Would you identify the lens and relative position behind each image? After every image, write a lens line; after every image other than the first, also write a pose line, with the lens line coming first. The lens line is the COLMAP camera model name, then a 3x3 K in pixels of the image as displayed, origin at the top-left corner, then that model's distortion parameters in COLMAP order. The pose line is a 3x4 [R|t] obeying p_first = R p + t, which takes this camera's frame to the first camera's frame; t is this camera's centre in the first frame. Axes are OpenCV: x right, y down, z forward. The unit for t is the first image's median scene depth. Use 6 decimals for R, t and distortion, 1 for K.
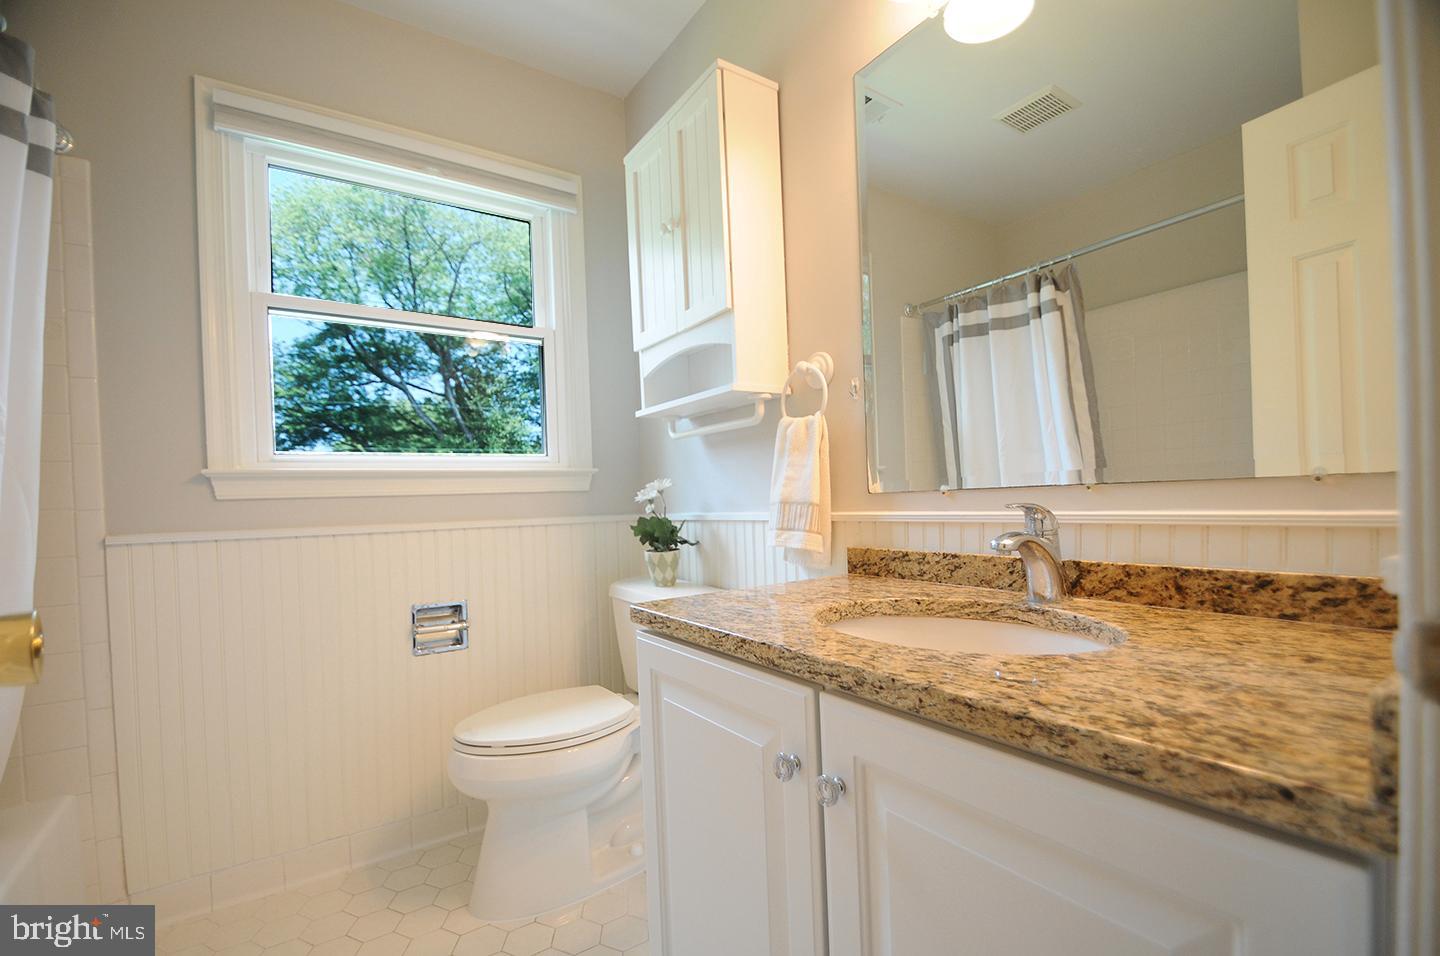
lens RADIAL K [[636.5, 0, 717.2], [0, 636.5, 511.5], [0, 0, 1]] dist [0.022641, -0.021398]
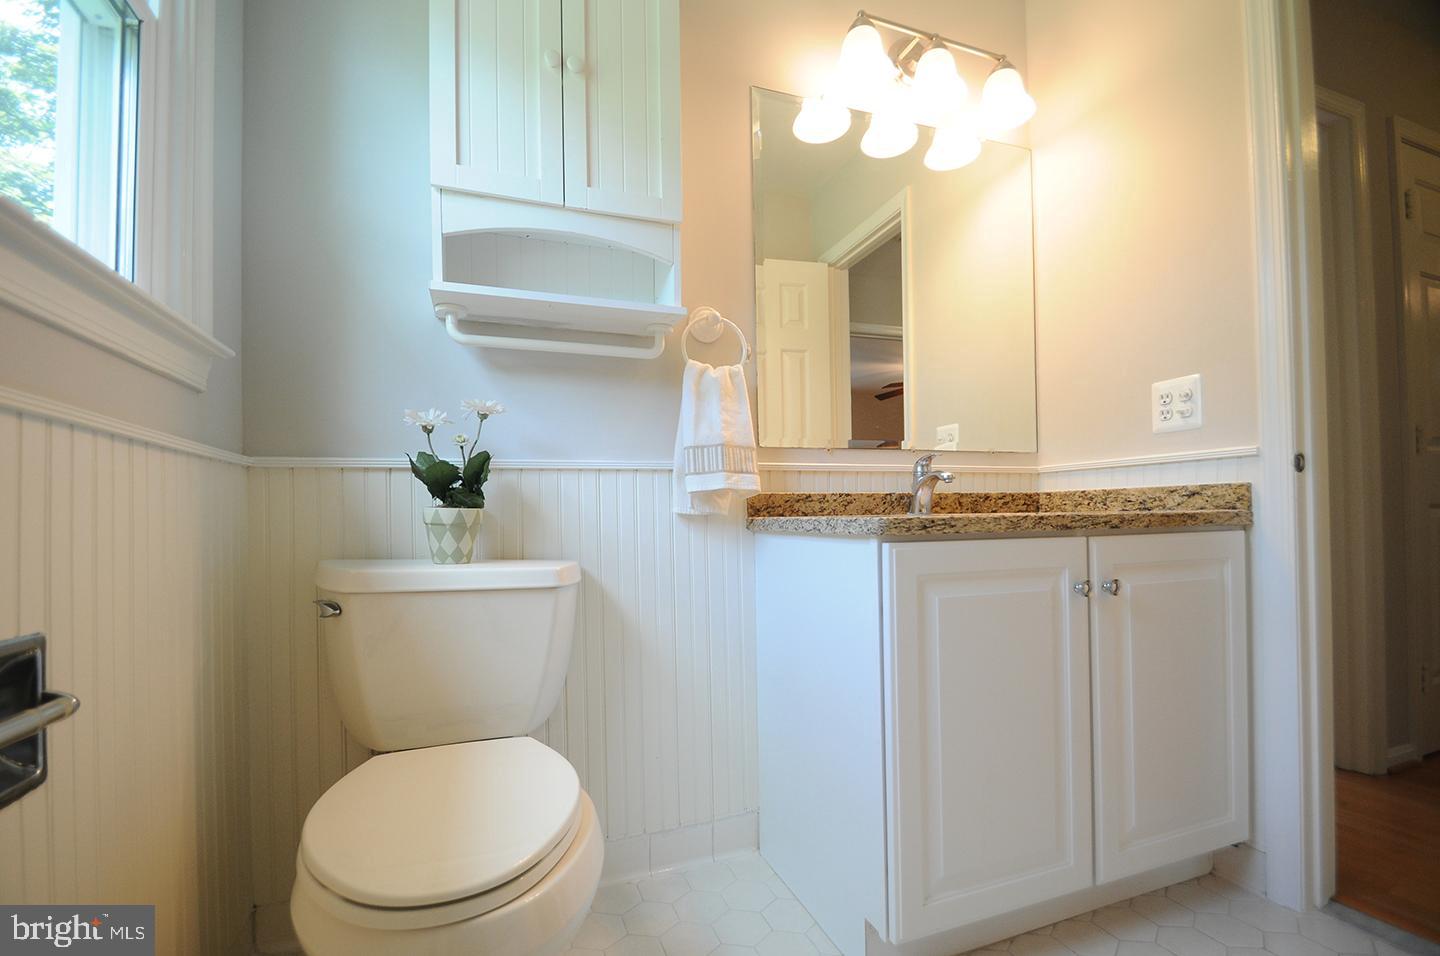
lens RADIAL K [[627.7, 0, 712.9], [0, 627.7, 512.0], [0, 0, 1]] dist [0.021010, -0.019652]
pose [[0.232299, 0.042816, 0.971702, -1.019206], [0.025839, 0.998406, -0.050170, 0.166180], [-0.972301, 0.036762, 0.230822, 0.954212]]
